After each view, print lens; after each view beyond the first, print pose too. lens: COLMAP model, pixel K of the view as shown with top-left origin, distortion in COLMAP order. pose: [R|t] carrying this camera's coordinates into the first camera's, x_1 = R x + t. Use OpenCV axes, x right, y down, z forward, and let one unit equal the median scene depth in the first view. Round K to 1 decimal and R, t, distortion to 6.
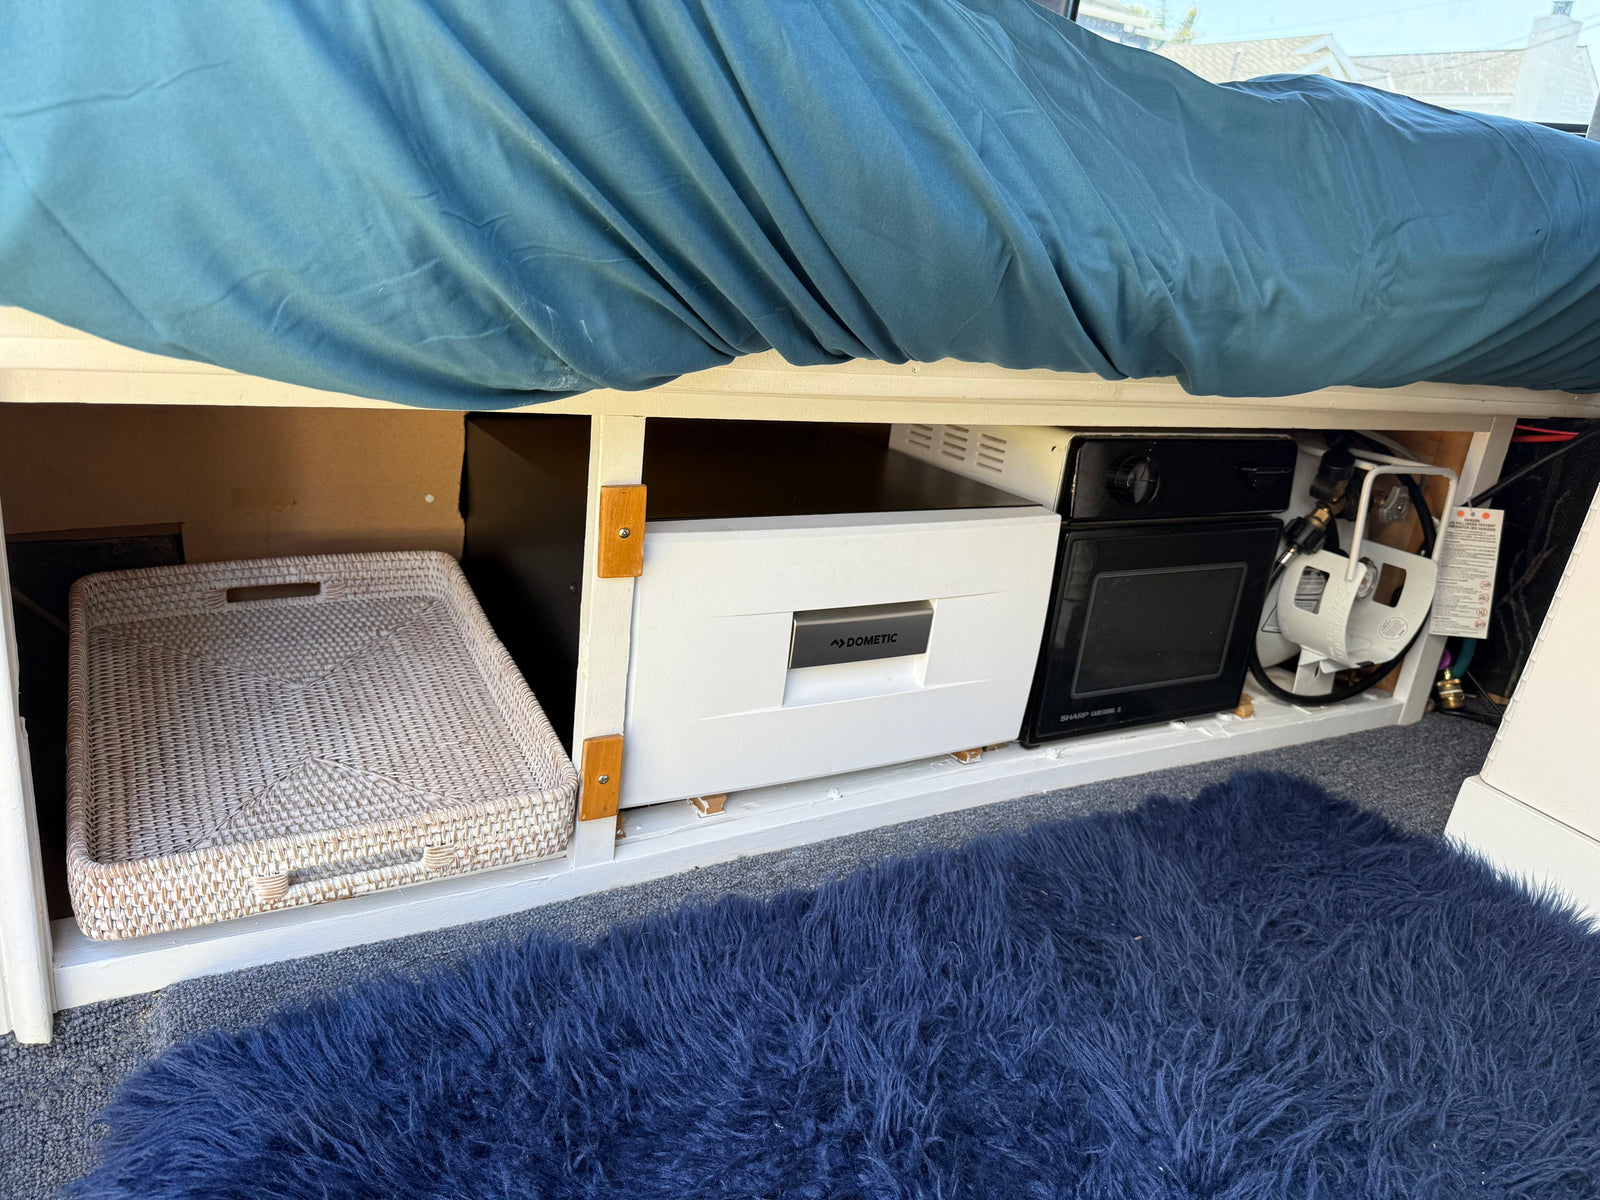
lens RADIAL K [[1157.3, 0, 800.0], [0, 1157.3, 600.0], [0, 0, 1]] dist [0.010460, -0.030235]
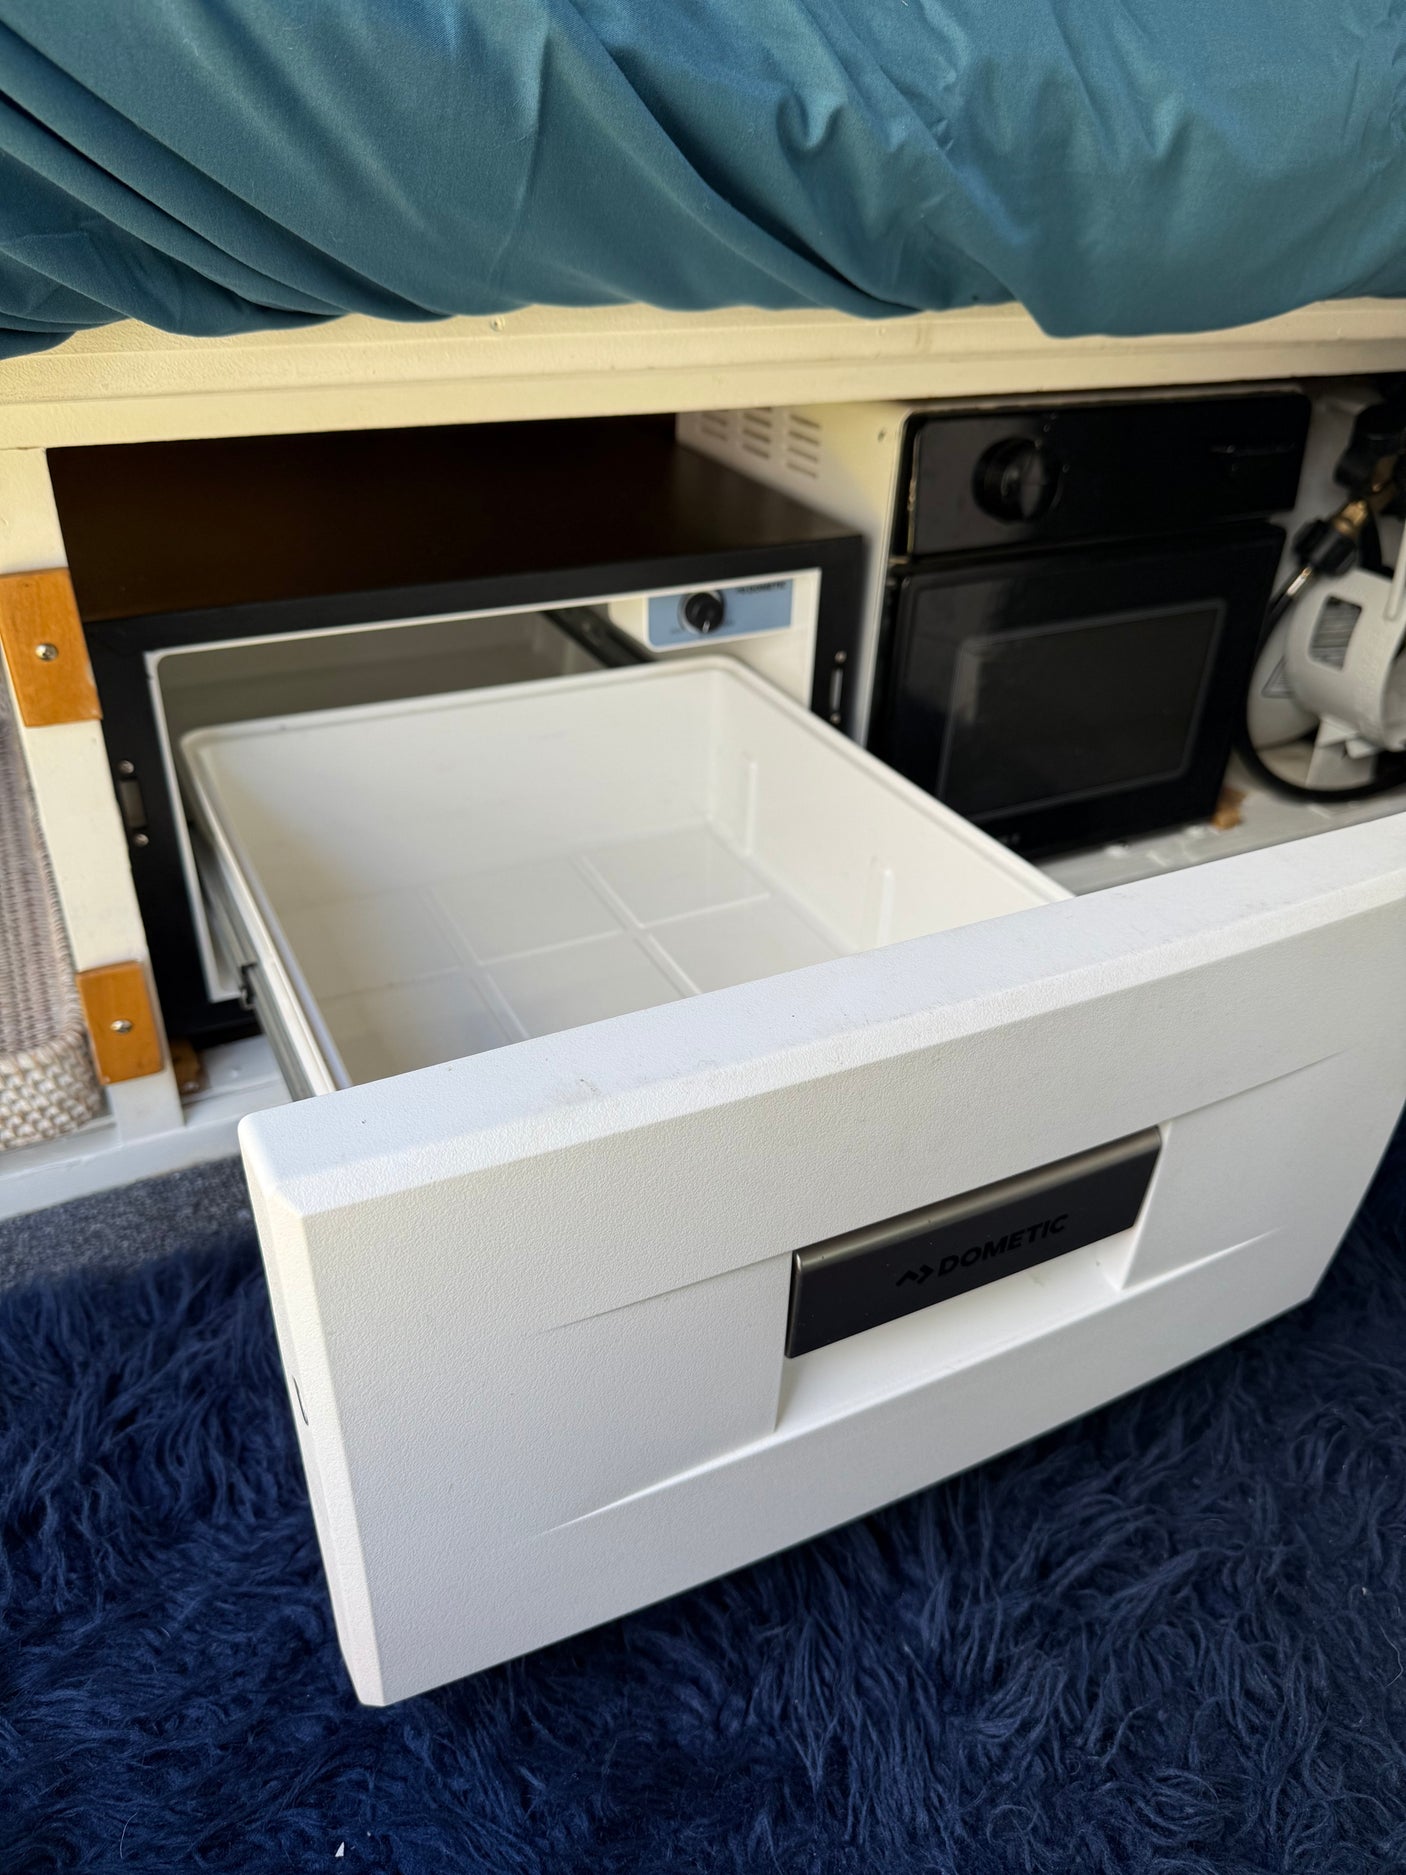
lens RADIAL K [[1400.1, 0, 702.8], [0, 1400.1, 929.9], [0, 0, 1]] dist [-0.055119, 0.043480]
pose [[0.995854, -0.034726, -0.084080, 0.154443], [0.052354, 0.974646, 0.217544, -0.035461], [0.074394, -0.221043, 0.972422, 0.188357]]
